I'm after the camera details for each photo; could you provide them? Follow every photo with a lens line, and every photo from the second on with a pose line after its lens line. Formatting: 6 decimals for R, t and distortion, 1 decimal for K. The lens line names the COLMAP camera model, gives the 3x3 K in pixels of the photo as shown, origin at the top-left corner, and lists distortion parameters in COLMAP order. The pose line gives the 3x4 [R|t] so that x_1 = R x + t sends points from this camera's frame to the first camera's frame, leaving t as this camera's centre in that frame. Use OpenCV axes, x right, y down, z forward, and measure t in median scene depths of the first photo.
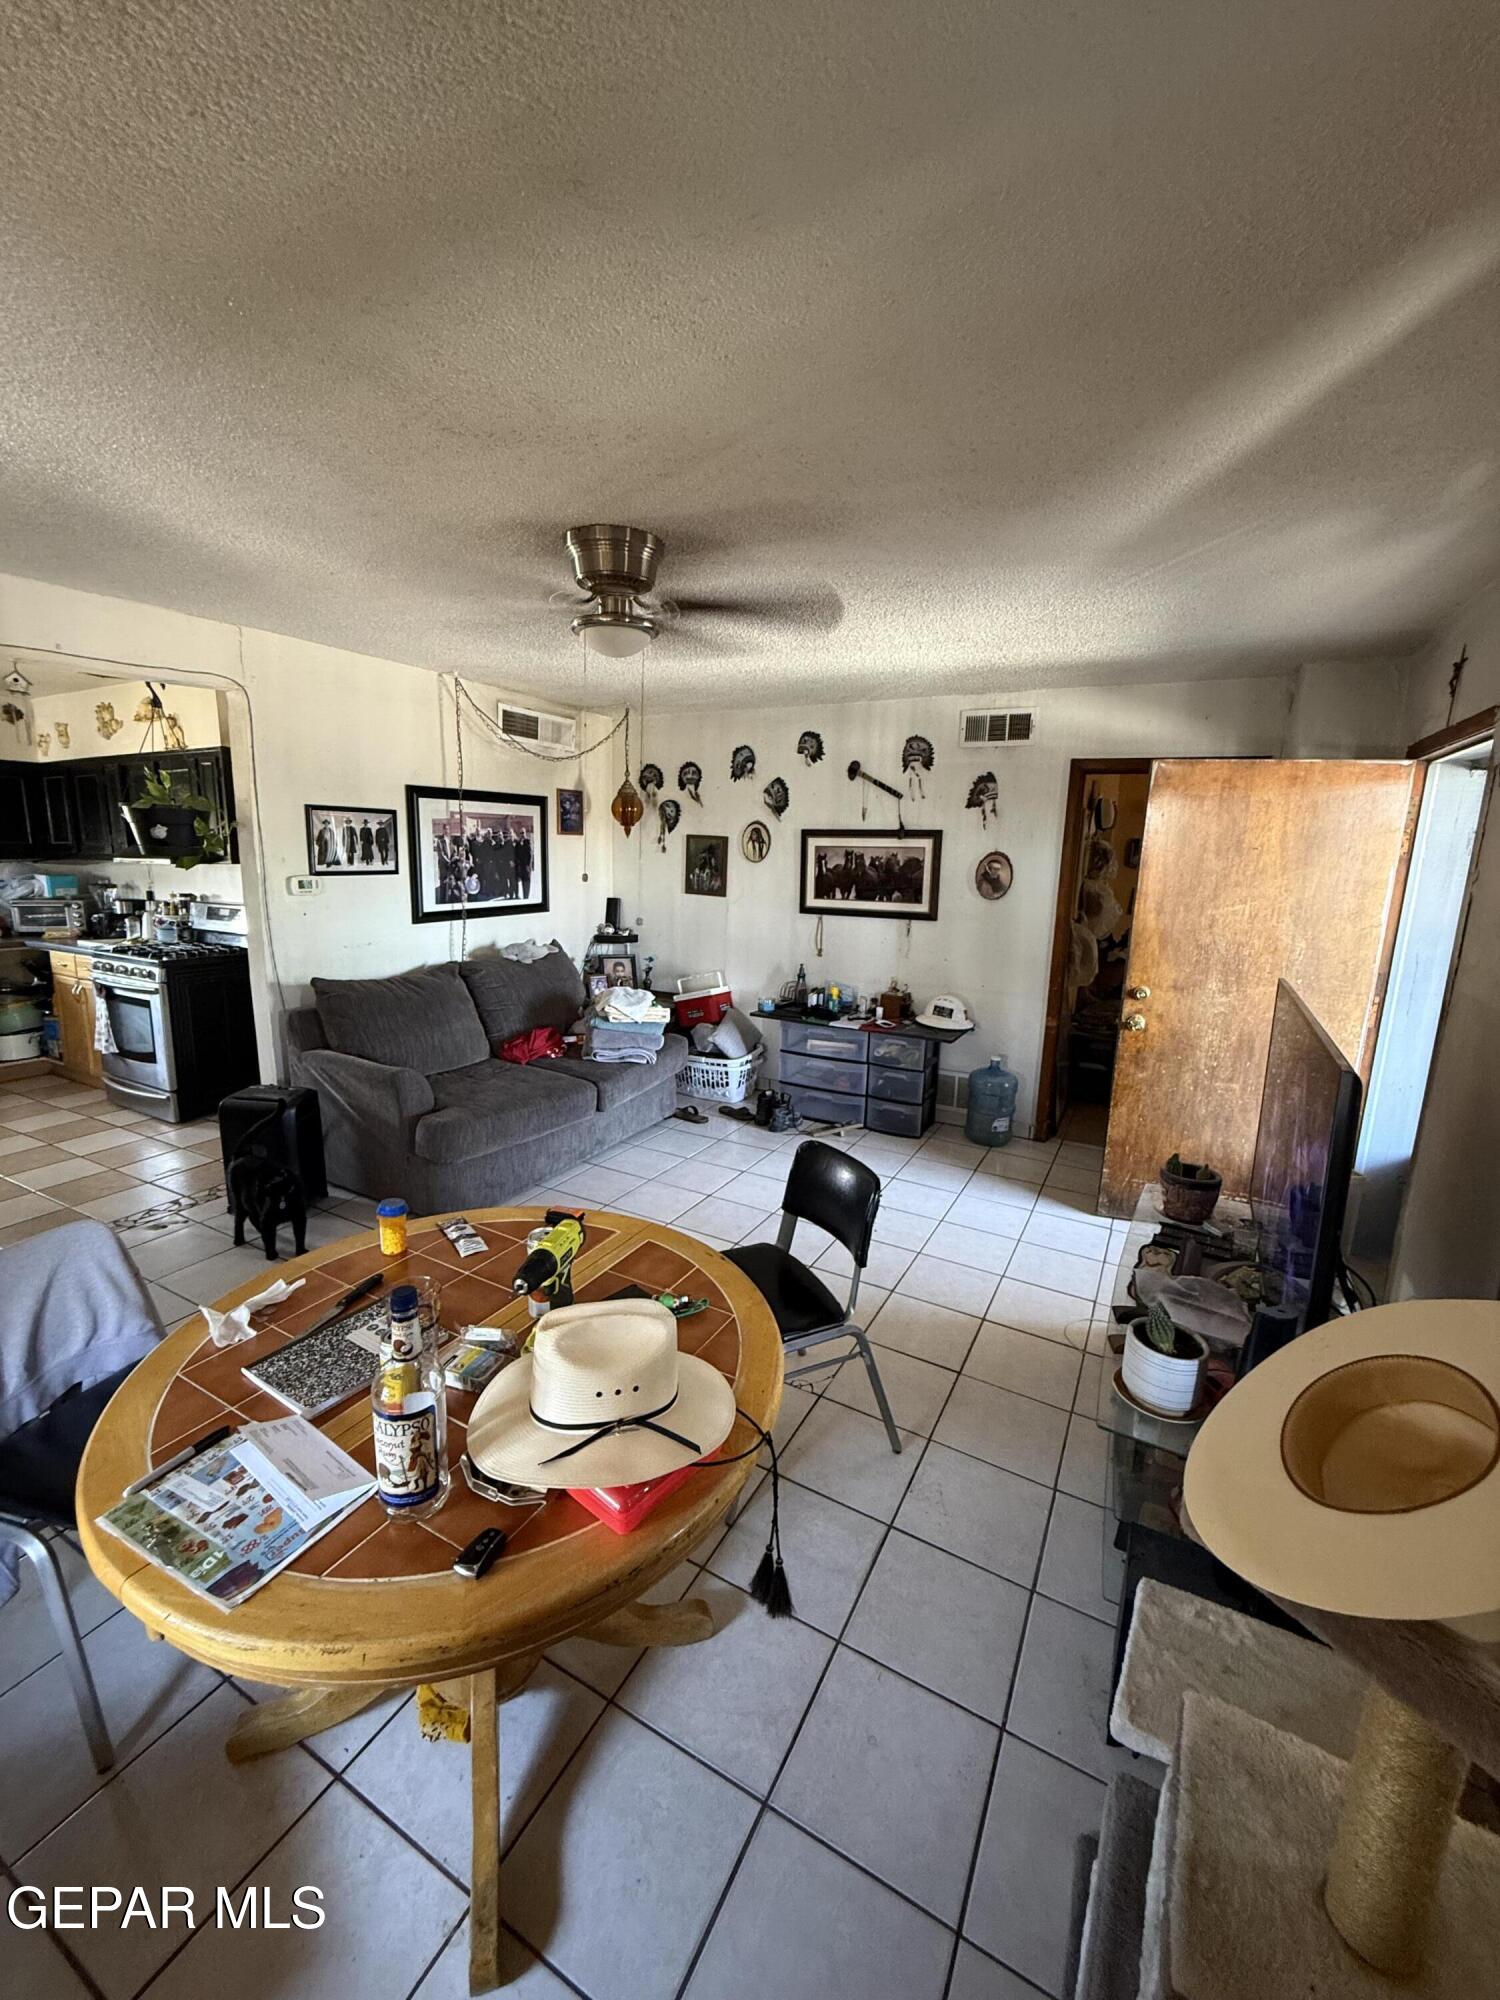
lens RADIAL K [[794.2, 0, 750.0], [0, 794.2, 1000.0], [0, 0, 1]] dist [-0.001372, 0.000064]
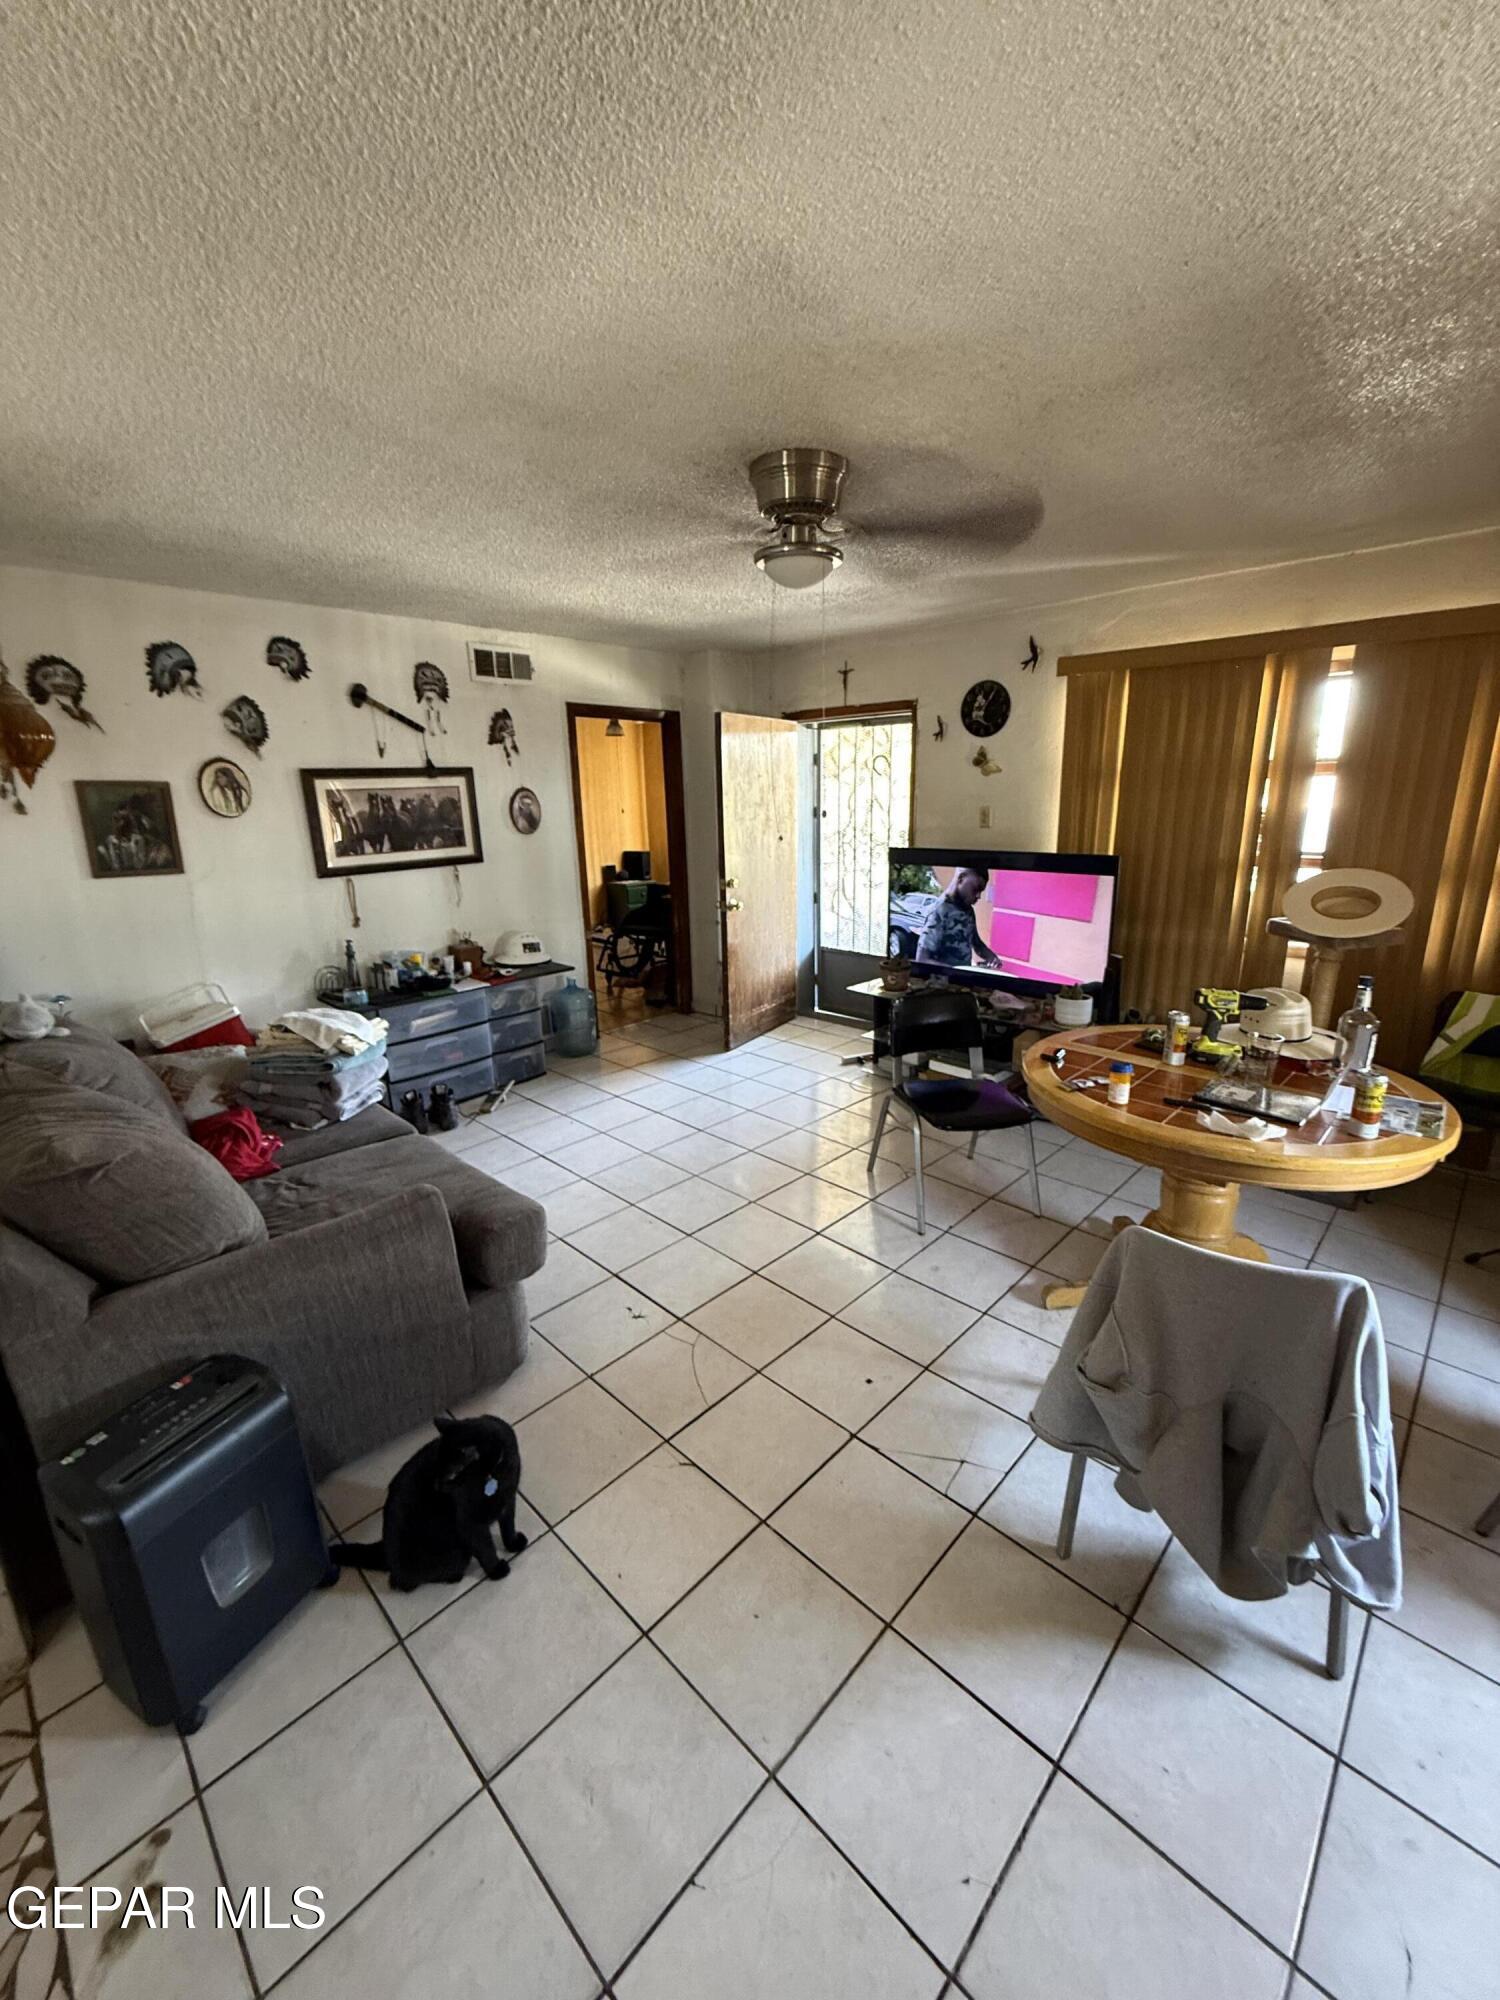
lens RADIAL K [[795.9, 0, 748.6], [0, 795.9, 1000.1], [0, 0, 1]] dist [-0.002378, 0.000330]
pose [[0.274205, -0.280576, 0.919831, -0.603799], [0.209327, 0.950972, 0.227673, -0.090044], [-0.938613, 0.130117, 0.319494, 0.391755]]
